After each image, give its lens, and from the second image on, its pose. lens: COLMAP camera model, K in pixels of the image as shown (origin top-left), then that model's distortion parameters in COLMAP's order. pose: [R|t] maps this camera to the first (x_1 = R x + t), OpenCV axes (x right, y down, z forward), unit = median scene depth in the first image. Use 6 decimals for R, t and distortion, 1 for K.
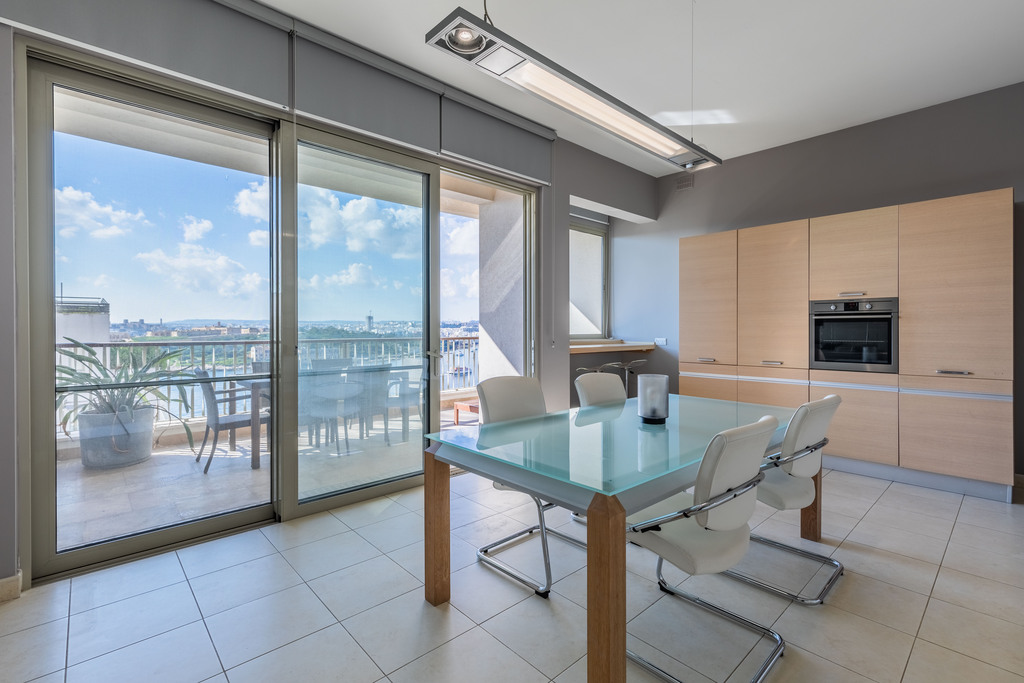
lens RADIAL K [[465.6, 0, 518.4], [0, 465.6, 332.8], [0, 0, 1]] dist [0.003361, 0.000249]
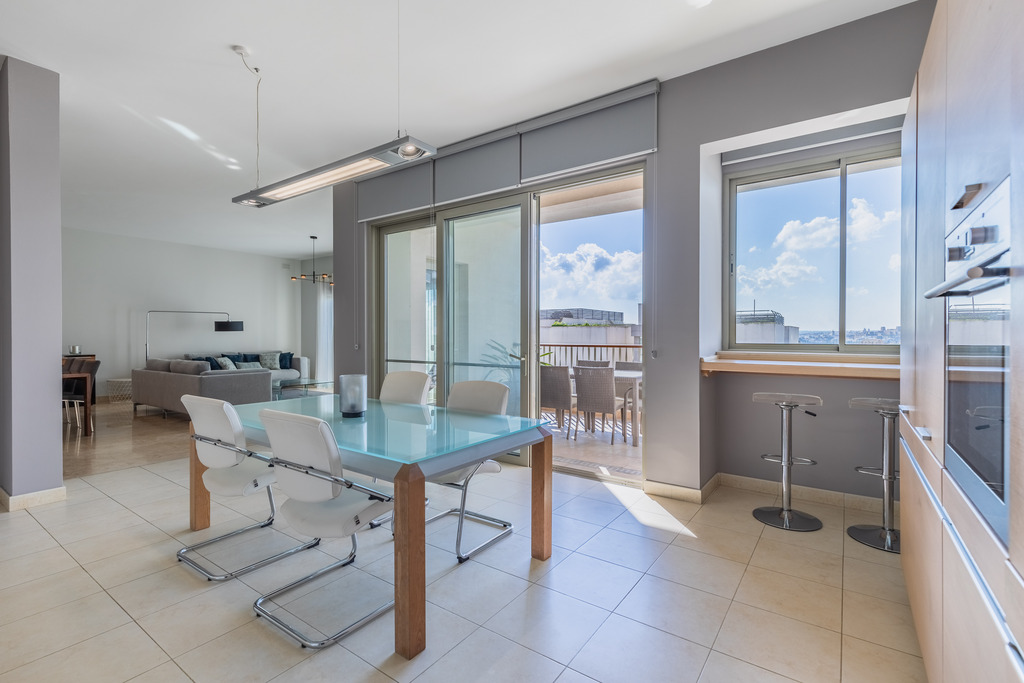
lens RADIAL K [[465.6, 0, 512.6], [0, 465.6, 341.6], [0, 0, 1]] dist [0.003361, 0.000249]
pose [[0.191532, 0.013660, -0.981391, 0.556651], [-0.010365, 0.999876, 0.011894, -0.003819], [0.981432, 0.007894, 0.191650, 0.435895]]
